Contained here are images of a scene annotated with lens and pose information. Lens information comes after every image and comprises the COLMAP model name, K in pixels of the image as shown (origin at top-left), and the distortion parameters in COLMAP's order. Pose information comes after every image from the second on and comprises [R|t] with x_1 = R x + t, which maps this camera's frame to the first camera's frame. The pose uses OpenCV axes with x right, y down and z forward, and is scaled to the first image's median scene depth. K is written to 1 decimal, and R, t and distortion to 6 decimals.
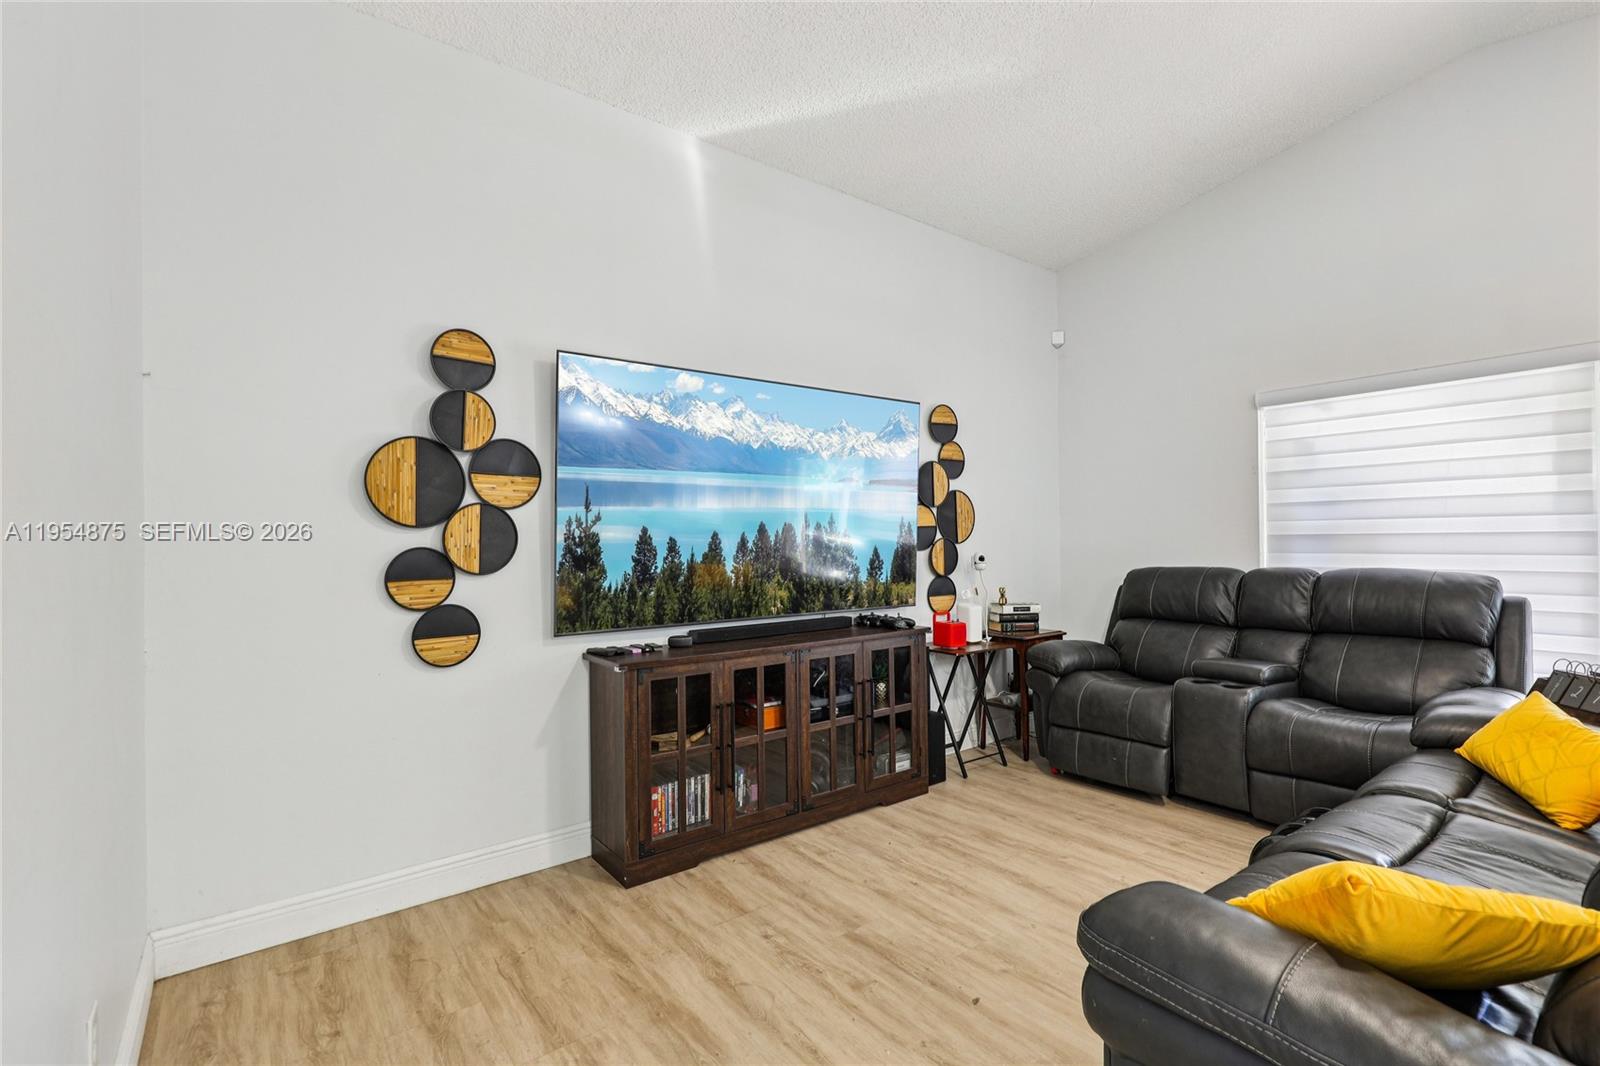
lens RADIAL K [[725.3, 0, 801.2], [0, 725.3, 532.3], [0, 0, 1]] dist [-0.002787, -0.000123]
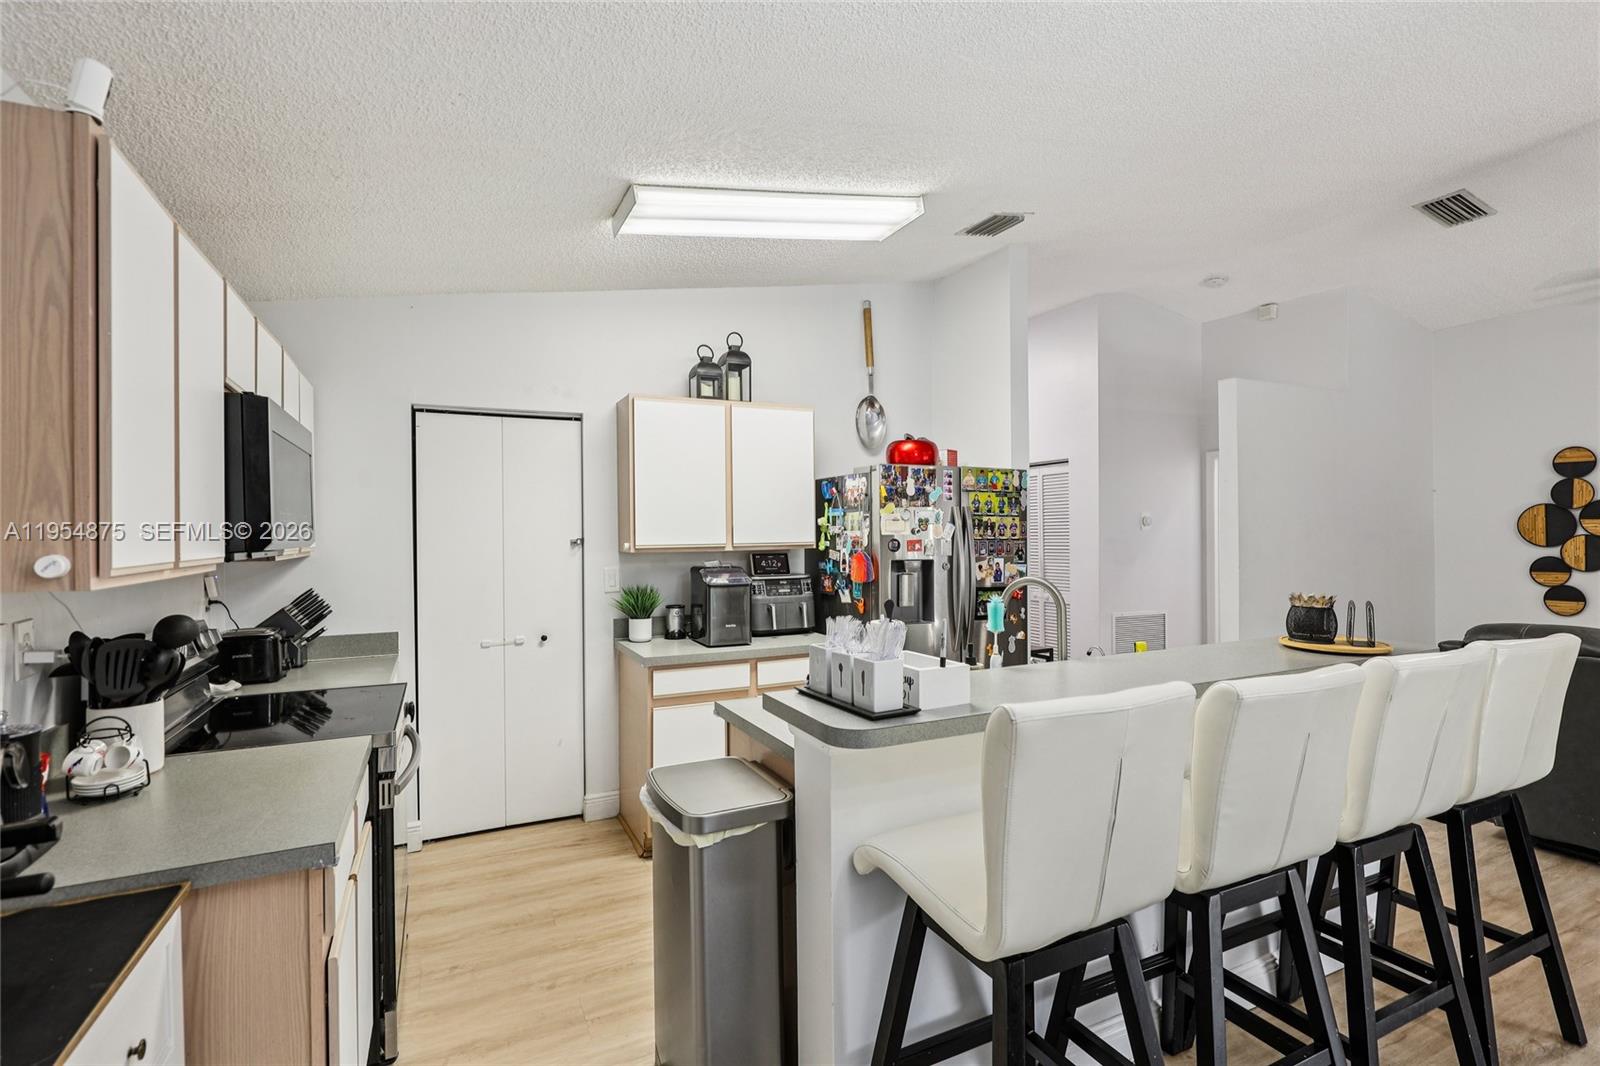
lens RADIAL K [[762.4, 0, 803.0], [0, 762.4, 531.2], [0, 0, 1]] dist [-0.000537, -0.000104]
pose [[-0.205992, 0.005432, -0.978539, 2.040013], [0.007740, 0.999962, 0.003922, -0.075594], [0.978523, -0.006766, -0.206026, -0.642308]]
